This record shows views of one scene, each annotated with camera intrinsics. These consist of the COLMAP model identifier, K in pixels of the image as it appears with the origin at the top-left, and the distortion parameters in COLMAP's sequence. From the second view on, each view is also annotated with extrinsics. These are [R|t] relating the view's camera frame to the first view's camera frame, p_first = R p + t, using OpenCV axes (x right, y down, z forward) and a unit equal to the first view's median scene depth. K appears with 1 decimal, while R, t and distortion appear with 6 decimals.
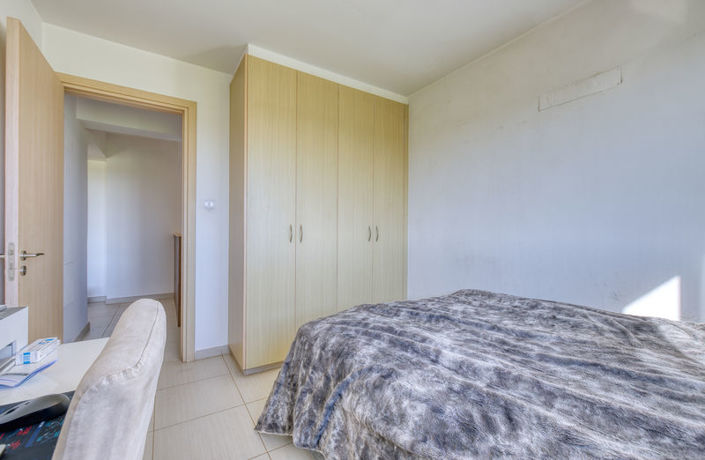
lens RADIAL K [[299.7, 0, 352.5], [0, 299.7, 230.0], [0, 0, 1]] dist [-0.000162, -0.000031]
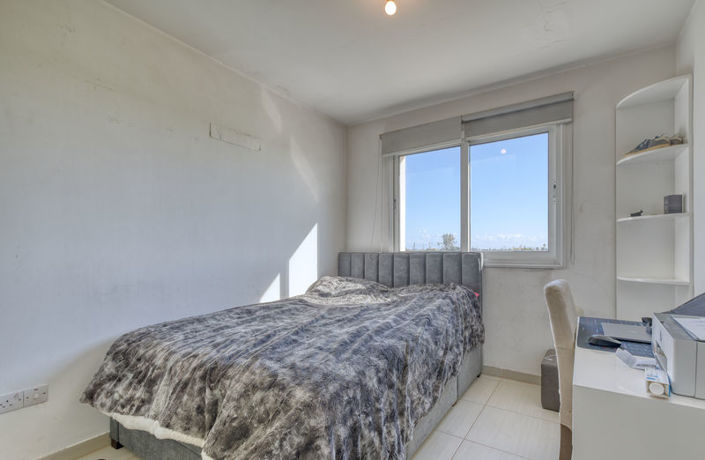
lens RADIAL K [[359.9, 0, 354.1], [0, 359.9, 249.9], [0, 0, 1]] dist [-0.000609, -0.000192]
pose [[-0.417889, -0.003613, 0.908491, -0.979030], [-0.000138, 0.999992, 0.003914, 0.000796], [-0.908498, 0.001510, -0.417887, 1.367245]]
